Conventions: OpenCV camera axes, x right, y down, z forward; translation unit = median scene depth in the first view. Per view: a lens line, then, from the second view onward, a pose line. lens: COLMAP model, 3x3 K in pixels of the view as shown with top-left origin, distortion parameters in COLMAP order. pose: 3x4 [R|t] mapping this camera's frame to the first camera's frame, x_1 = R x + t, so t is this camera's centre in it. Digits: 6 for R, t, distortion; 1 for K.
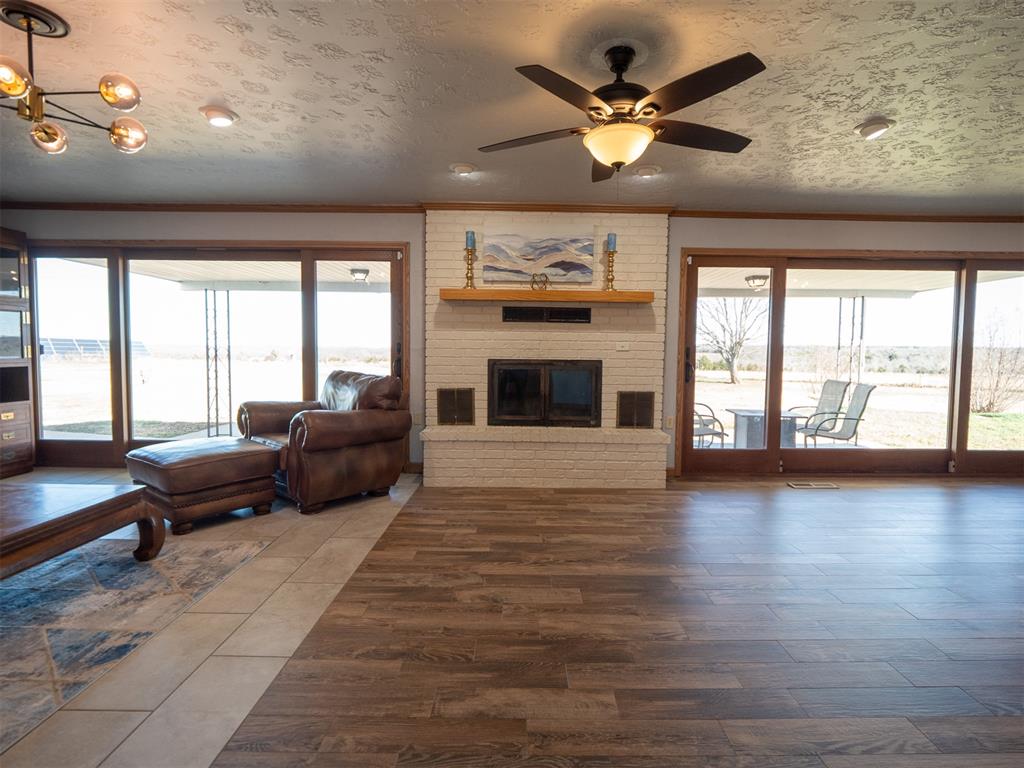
lens RADIAL K [[515.7, 0, 521.1], [0, 515.7, 370.2], [0, 0, 1]] dist [-0.005023, -0.001529]
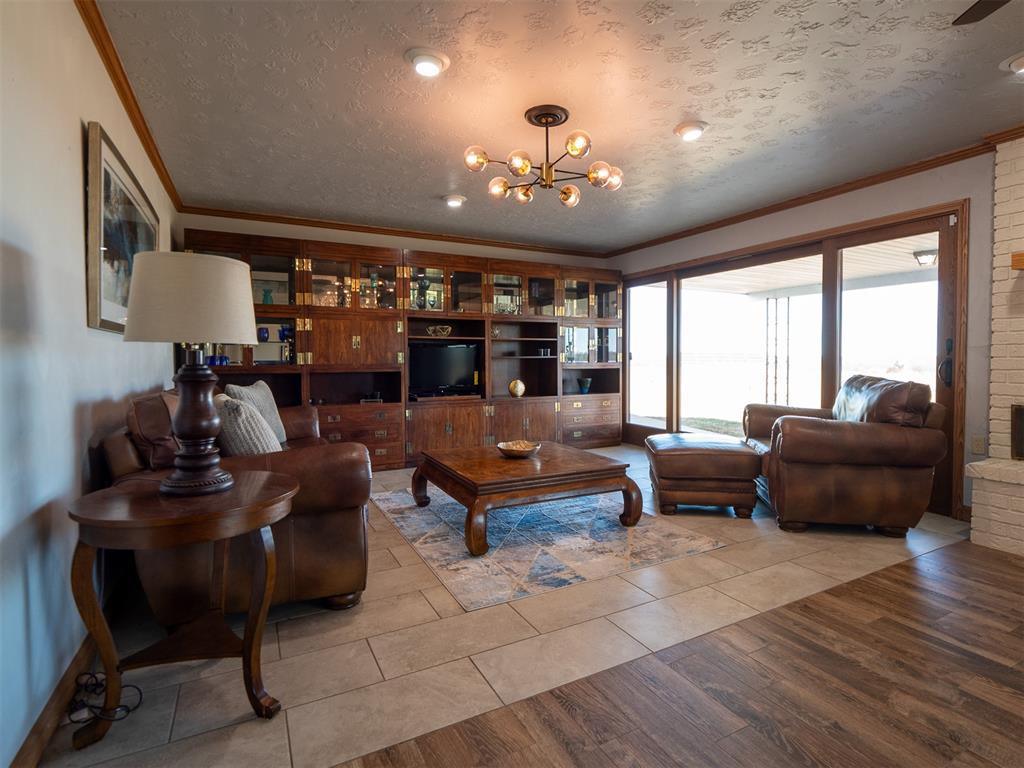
lens RADIAL K [[515.7, 0, 525.5], [0, 515.7, 371.4], [0, 0, 1]] dist [-0.005023, -0.001529]
pose [[0.474512, 0.010336, -0.880188, 0.182181], [-0.027462, 0.999618, -0.003066, 0.018175], [0.879821, 0.025626, 0.474614, 0.185007]]
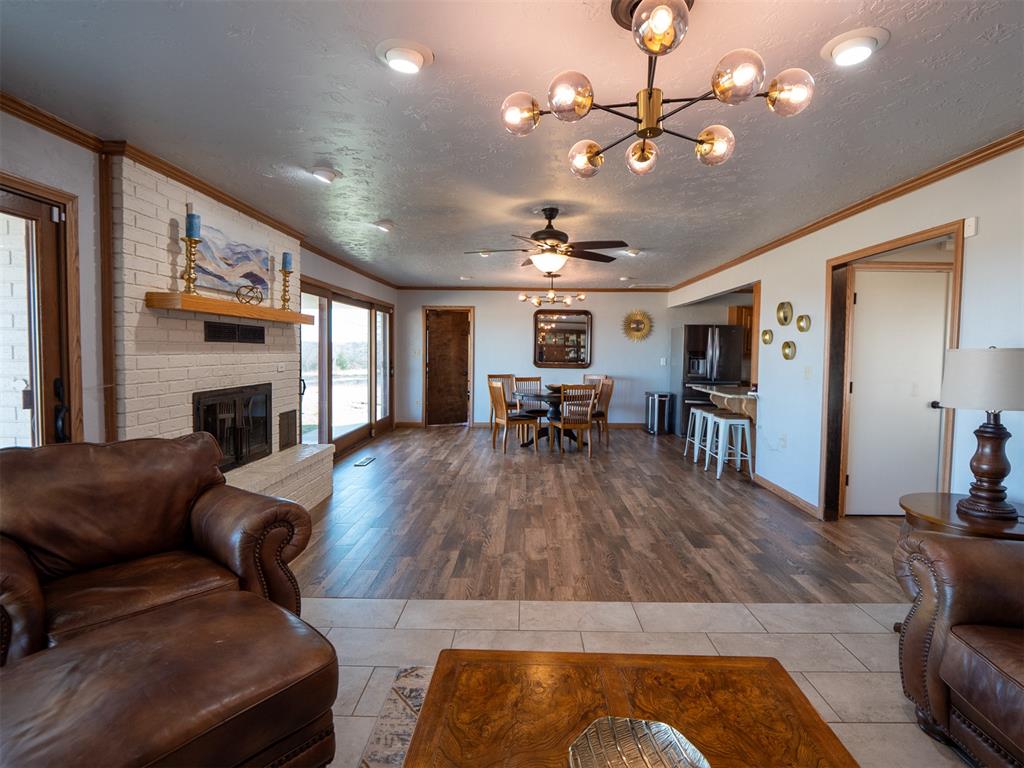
lens RADIAL K [[515.7, 0, 528.4], [0, 515.7, 366.5], [0, 0, 1]] dist [-0.005023, -0.001529]
pose [[0.001928, -0.043046, 0.999071, -1.144711], [0.032545, 0.998547, 0.042961, -0.108733], [-0.999468, 0.032432, 0.003327, 0.771755]]
